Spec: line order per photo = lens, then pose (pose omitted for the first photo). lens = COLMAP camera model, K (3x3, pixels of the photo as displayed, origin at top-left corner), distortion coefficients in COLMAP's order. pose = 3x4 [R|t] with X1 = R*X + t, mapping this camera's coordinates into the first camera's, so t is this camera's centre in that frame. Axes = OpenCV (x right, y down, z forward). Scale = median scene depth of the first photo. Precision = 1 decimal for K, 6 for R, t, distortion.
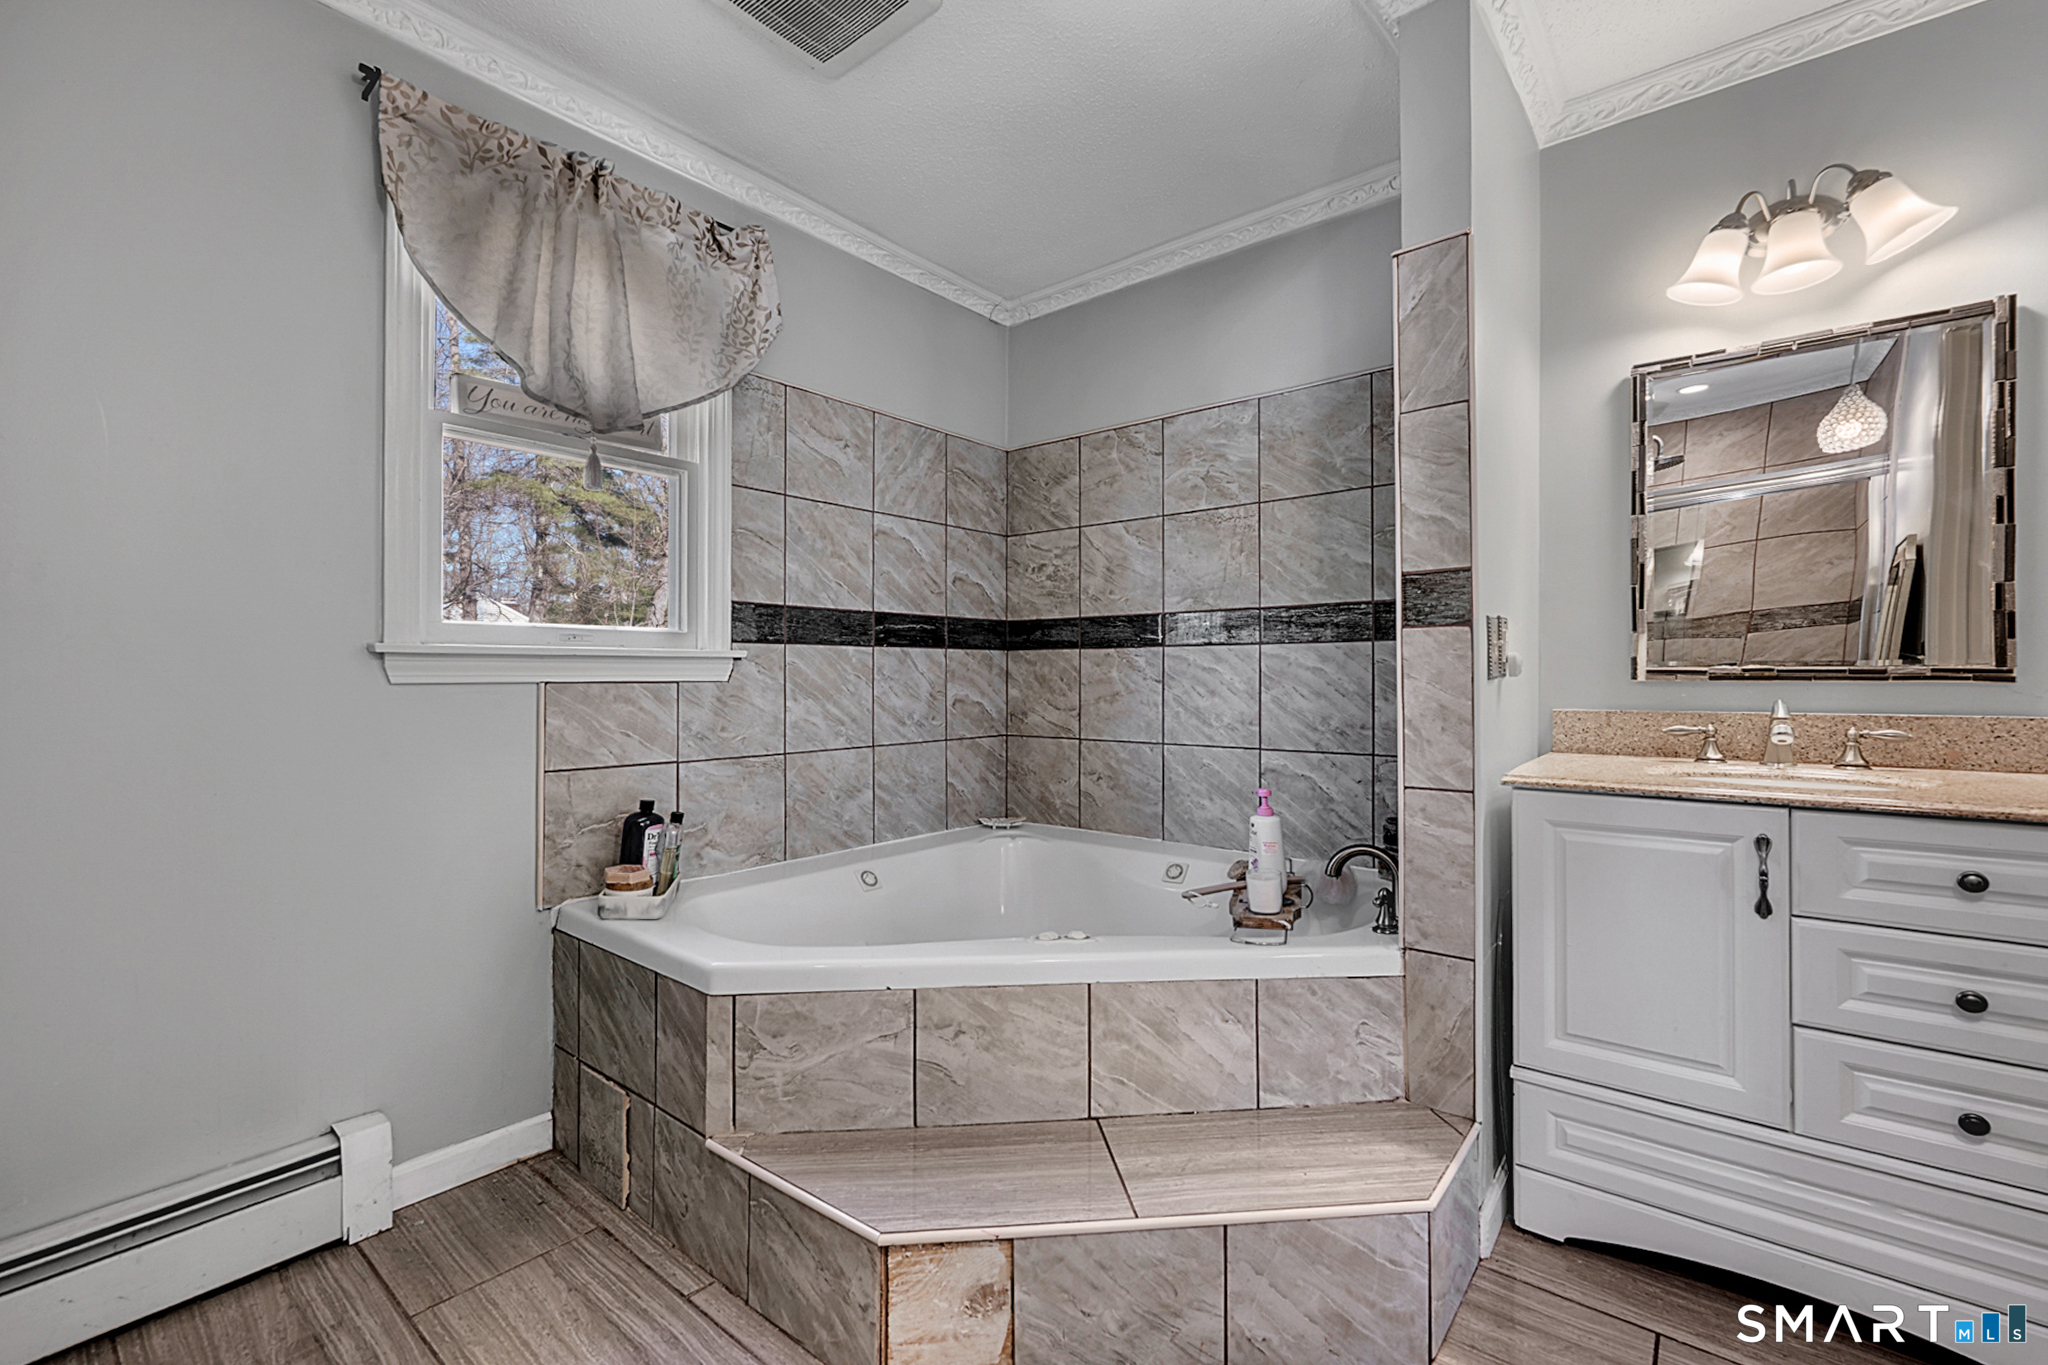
lens RADIAL K [[816.6, 0, 1027.7], [0, 816.6, 683.4], [0, 0, 1]] dist [-0.002864, -0.000232]
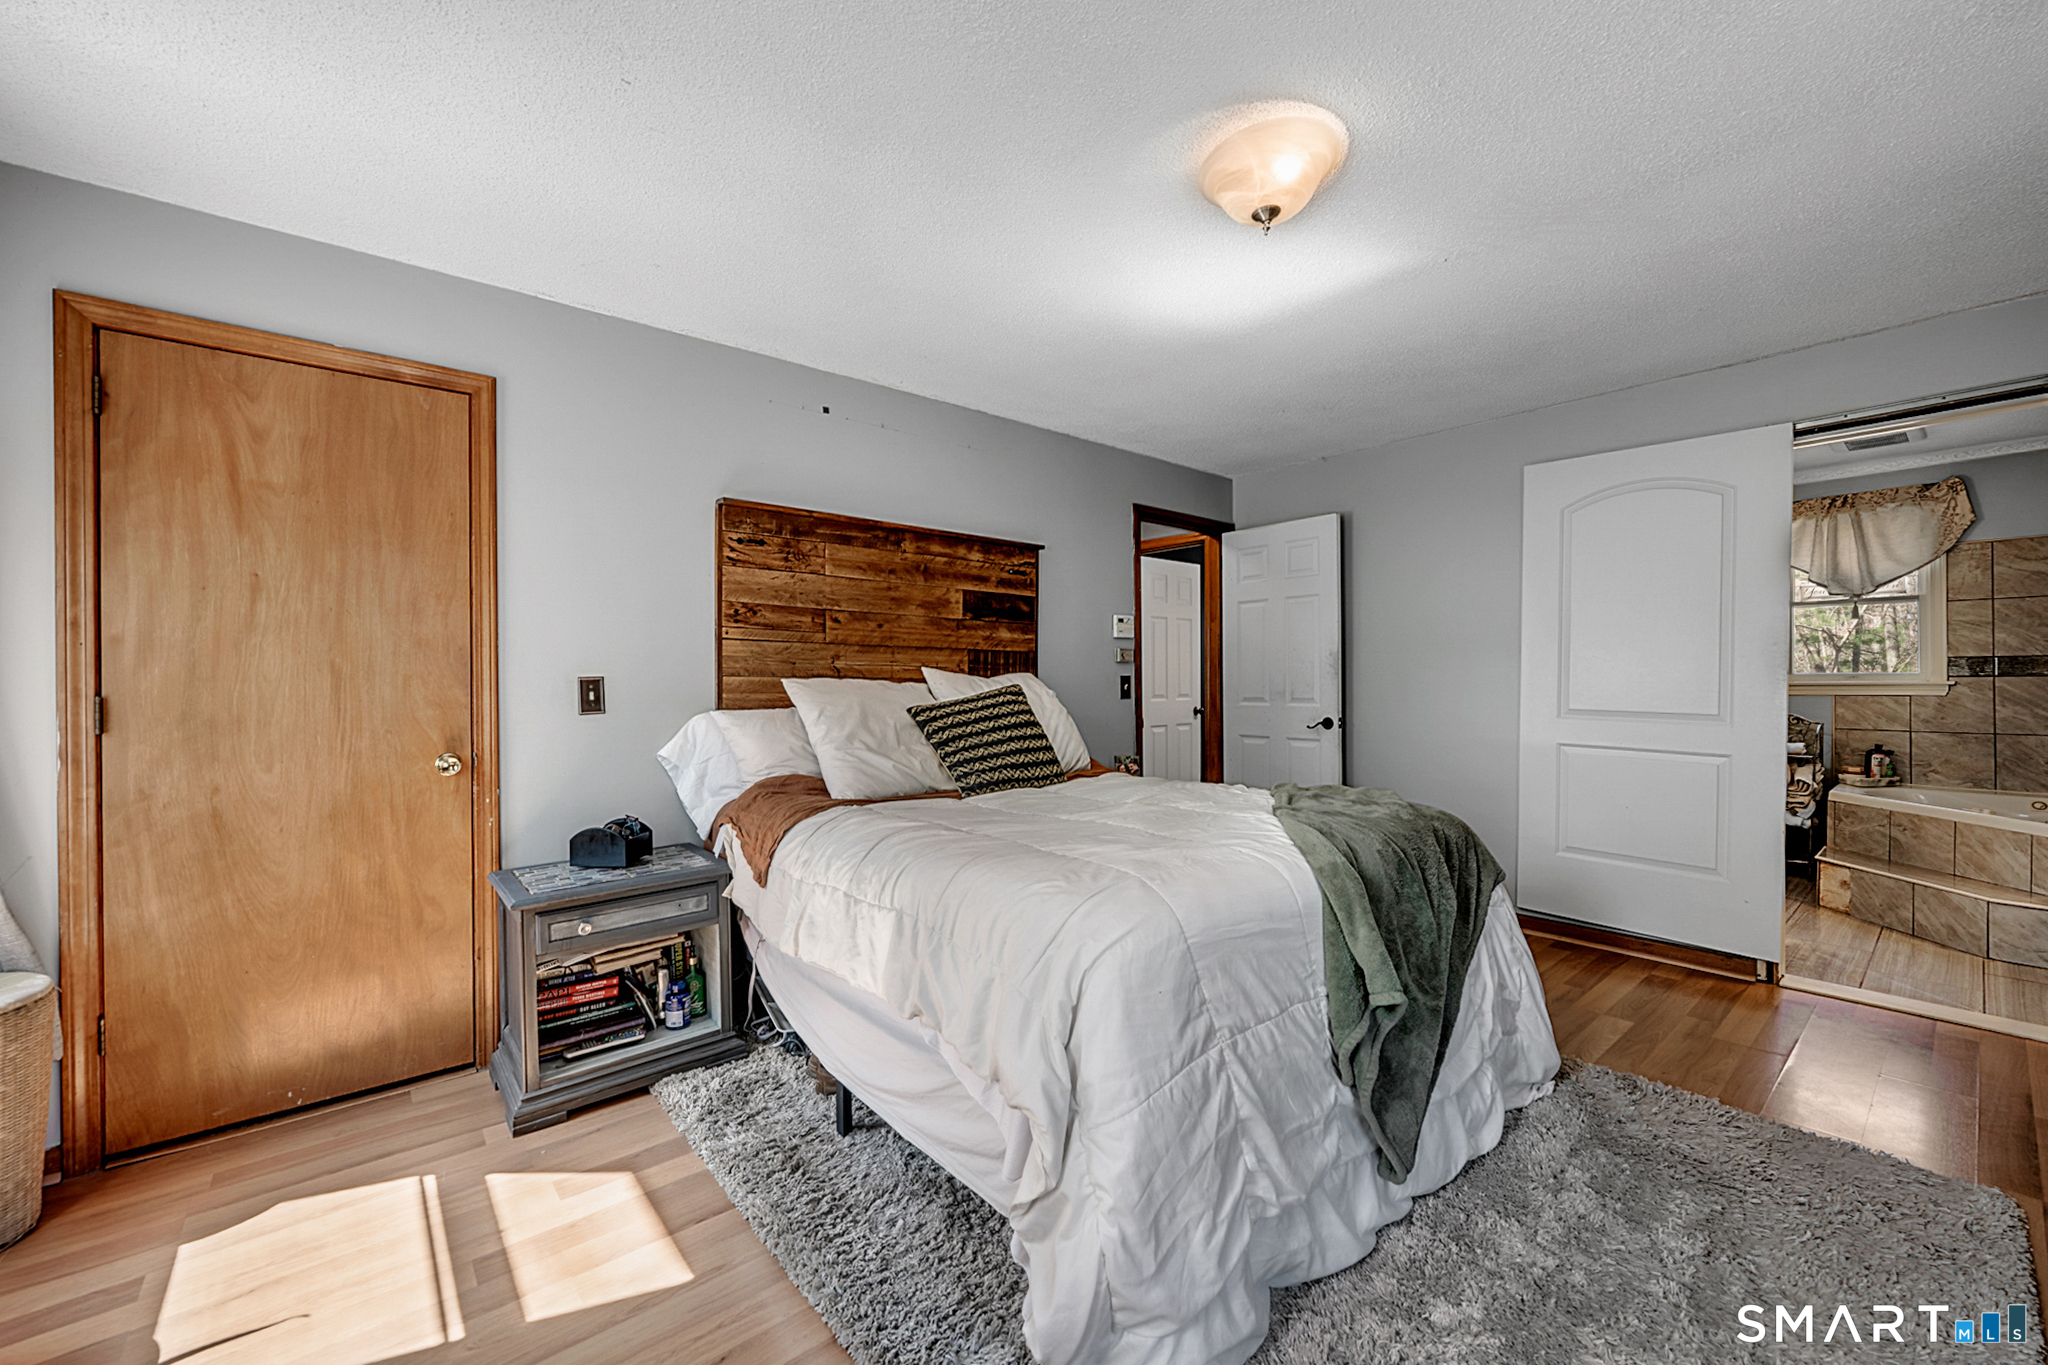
lens RADIAL K [[816.6, 0, 1027.7], [0, 816.6, 683.4], [0, 0, 1]] dist [-0.002864, -0.000232]
pose [[-0.198729, 0.002434, -0.980052, 2.715812], [0.001271, 0.999997, 0.002226, -0.052839], [0.980054, -0.000804, -0.198731, -1.127912]]
